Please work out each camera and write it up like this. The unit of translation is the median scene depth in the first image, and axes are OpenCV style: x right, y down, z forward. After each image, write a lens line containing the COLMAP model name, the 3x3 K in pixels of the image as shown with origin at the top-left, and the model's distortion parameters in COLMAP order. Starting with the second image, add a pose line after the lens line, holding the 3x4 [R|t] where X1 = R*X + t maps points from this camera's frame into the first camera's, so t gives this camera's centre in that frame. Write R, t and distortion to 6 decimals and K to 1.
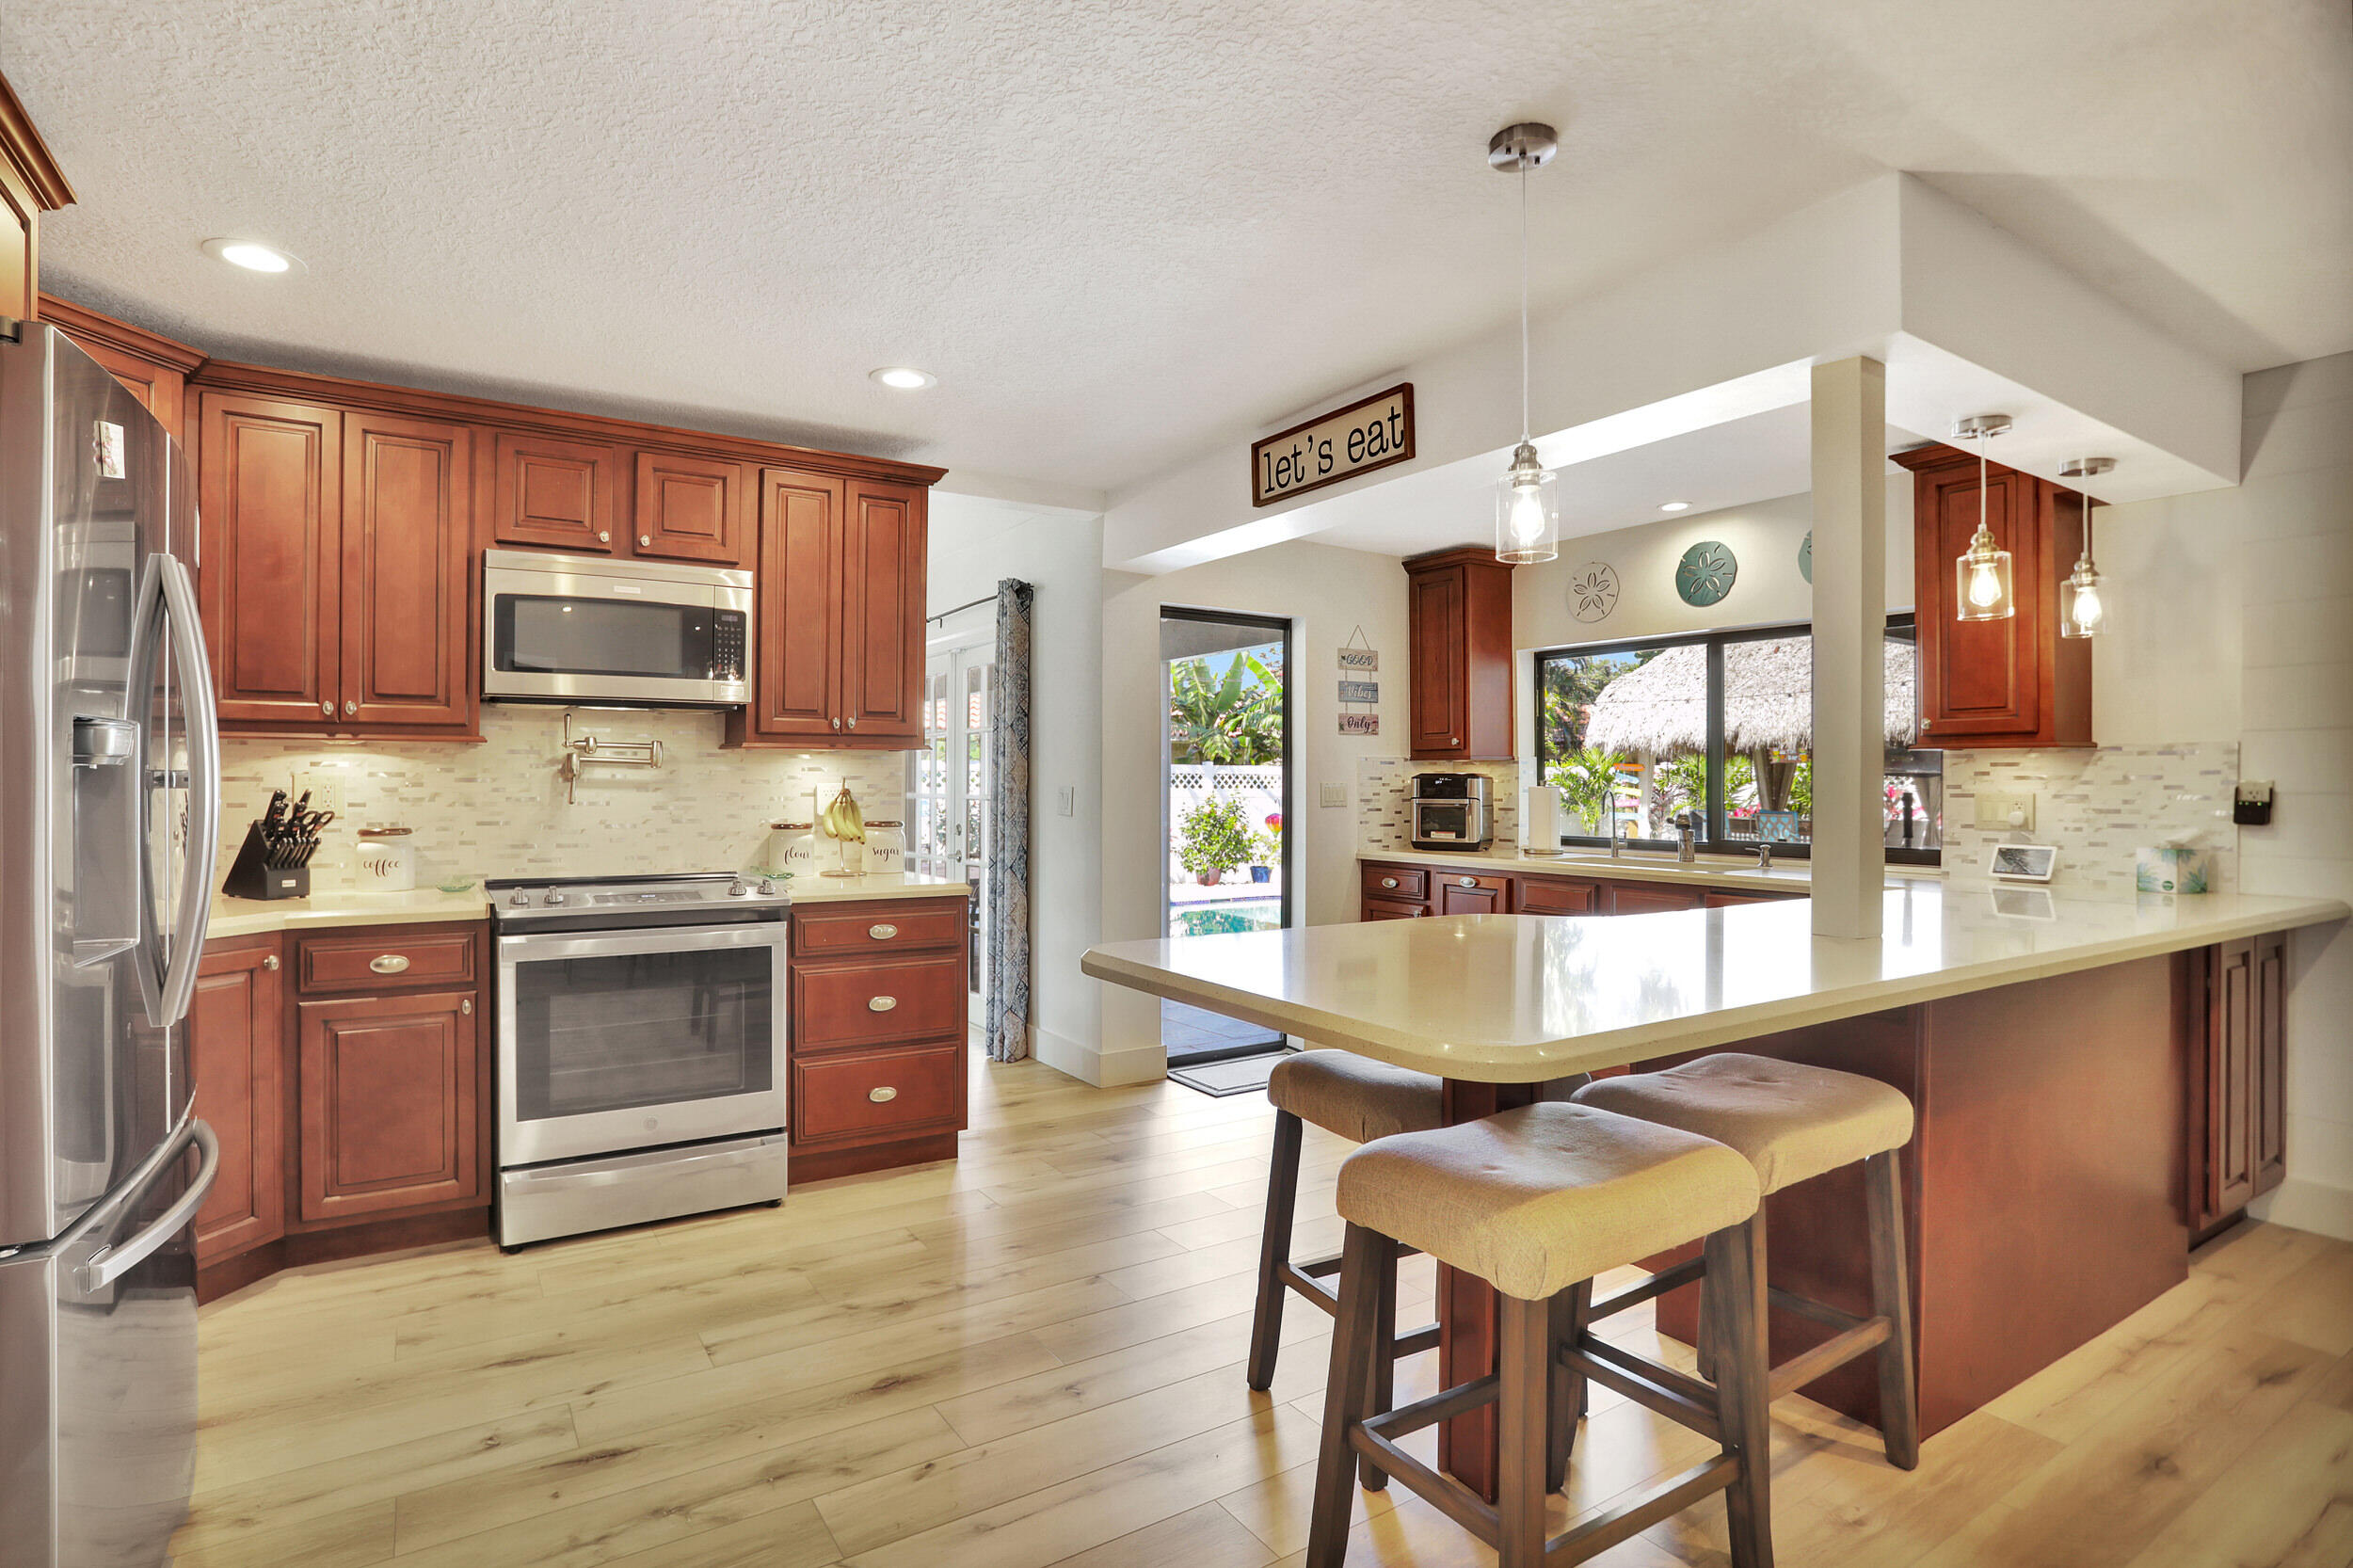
lens RADIAL K [[1151.9, 0, 1119.6], [0, 1151.9, 784.8], [0, 0, 1]] dist [-0.055471, 0.024734]
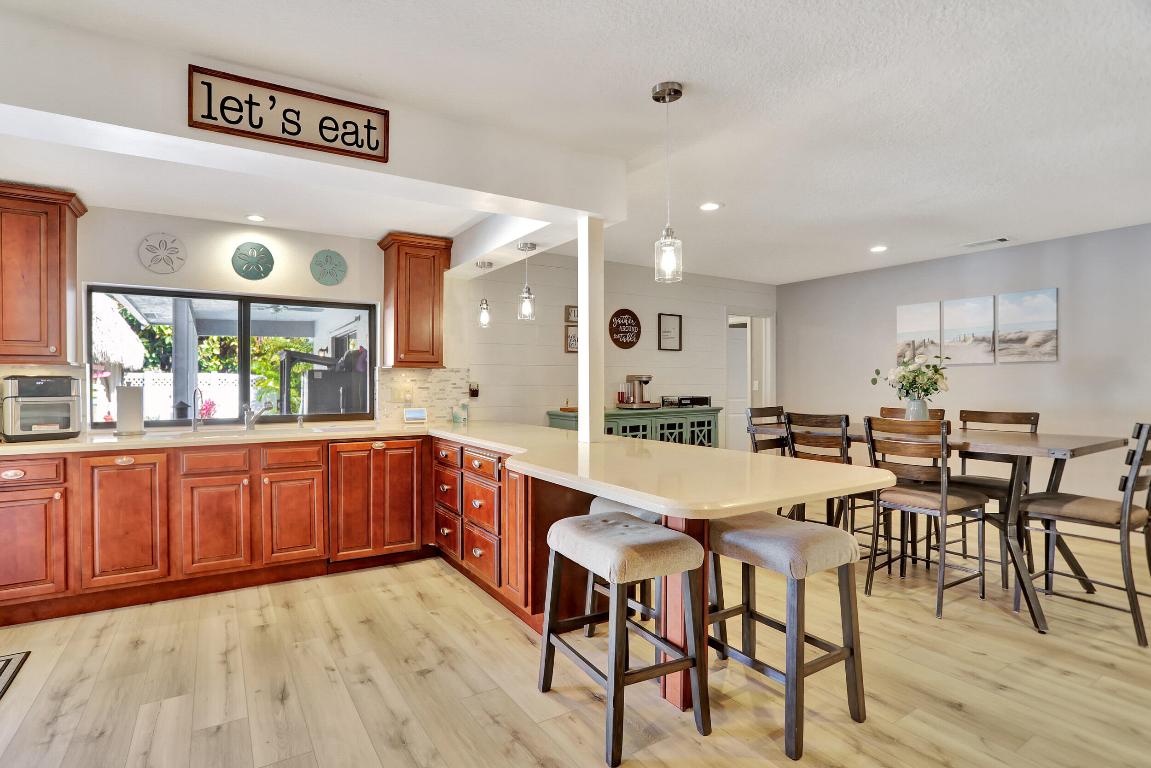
lens RADIAL K [[563.5, 0, 556.8], [0, 563.5, 384.3], [0, 0, 1]] dist [-0.055471, 0.024734]
pose [[0.006579, -0.004941, 0.999966, -0.441108], [0.004553, 0.999978, 0.004911, -0.002314], [-0.999968, 0.004520, 0.006601, 0.740944]]
